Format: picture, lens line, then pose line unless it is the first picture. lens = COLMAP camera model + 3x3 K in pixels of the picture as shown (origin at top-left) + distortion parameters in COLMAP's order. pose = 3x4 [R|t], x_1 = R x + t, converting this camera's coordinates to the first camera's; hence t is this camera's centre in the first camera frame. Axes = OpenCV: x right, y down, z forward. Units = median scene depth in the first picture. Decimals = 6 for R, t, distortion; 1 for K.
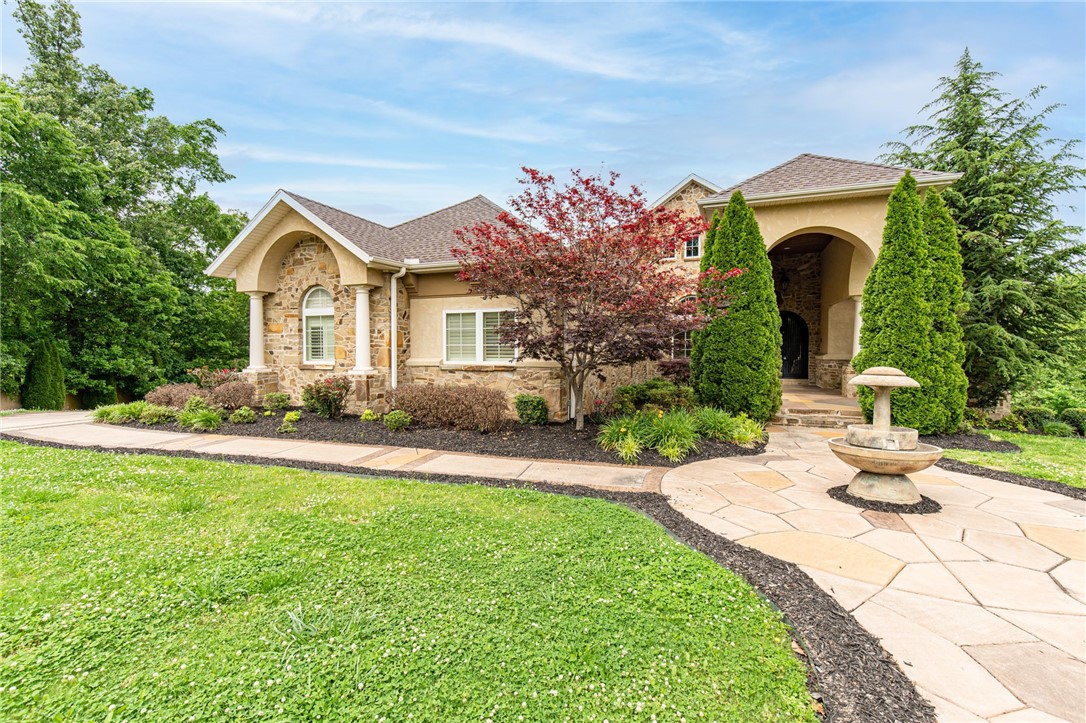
lens RADIAL K [[514.0, 0, 543.0], [0, 514.0, 361.5], [0, 0, 1]] dist [-0.000176, -0.000033]
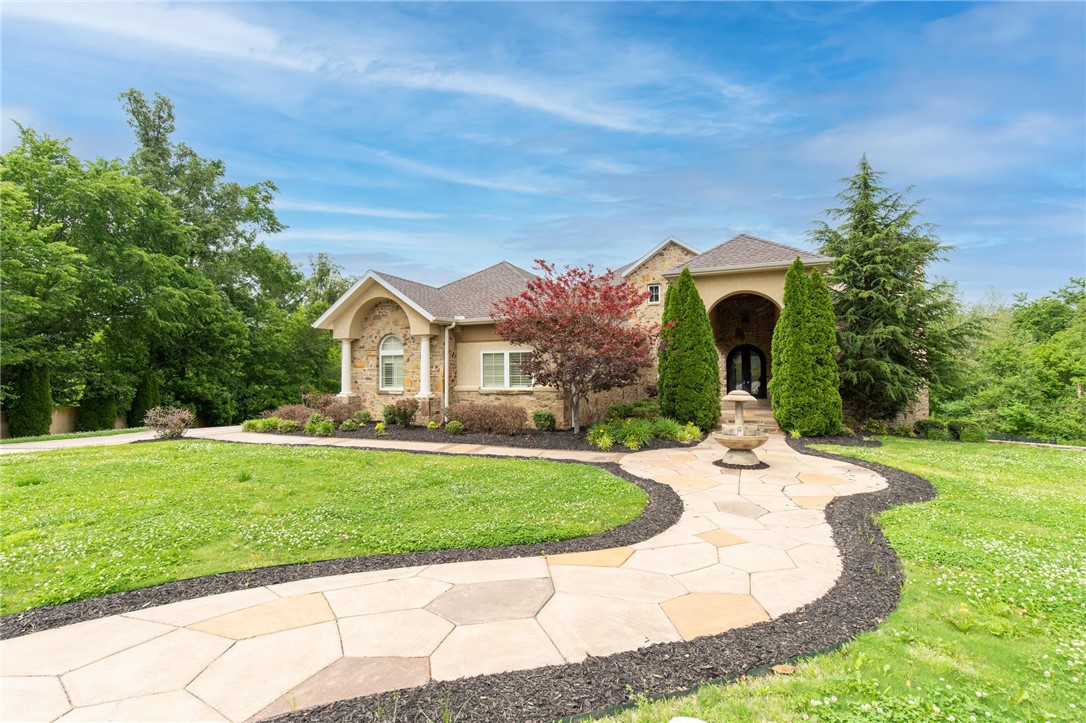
lens RADIAL K [[500.3, 0, 543.0], [0, 500.3, 361.5], [0, 0, 1]] dist [-0.000829, -0.000108]
pose [[0.999633, -0.008269, -0.025800, 0.011739], [0.007055, 0.998880, -0.046791, -0.006582], [0.026158, 0.046592, 0.998571, -0.375915]]
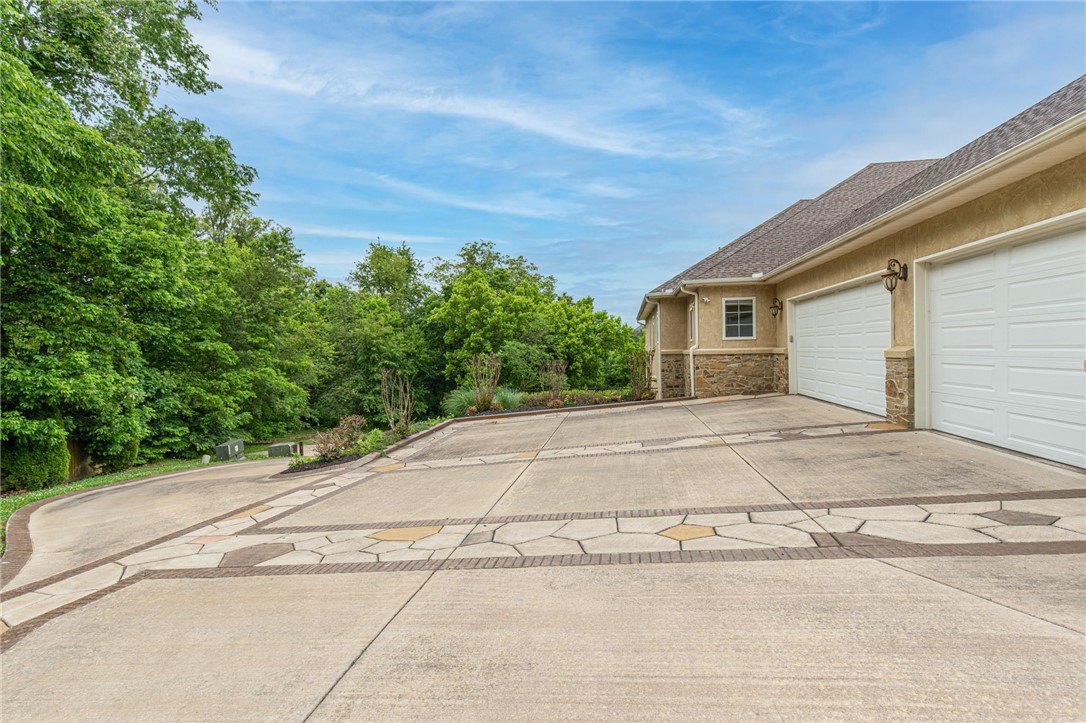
lens RADIAL K [[500.3, 0, 543.0], [0, 500.3, 361.5], [0, 0, 1]] dist [-0.000829, -0.000108]
pose [[0.973993, -0.019314, 0.225751, -1.127480], [0.021386, 0.999749, -0.006736, -0.009907], [-0.225564, 0.011389, 0.974162, 0.962460]]
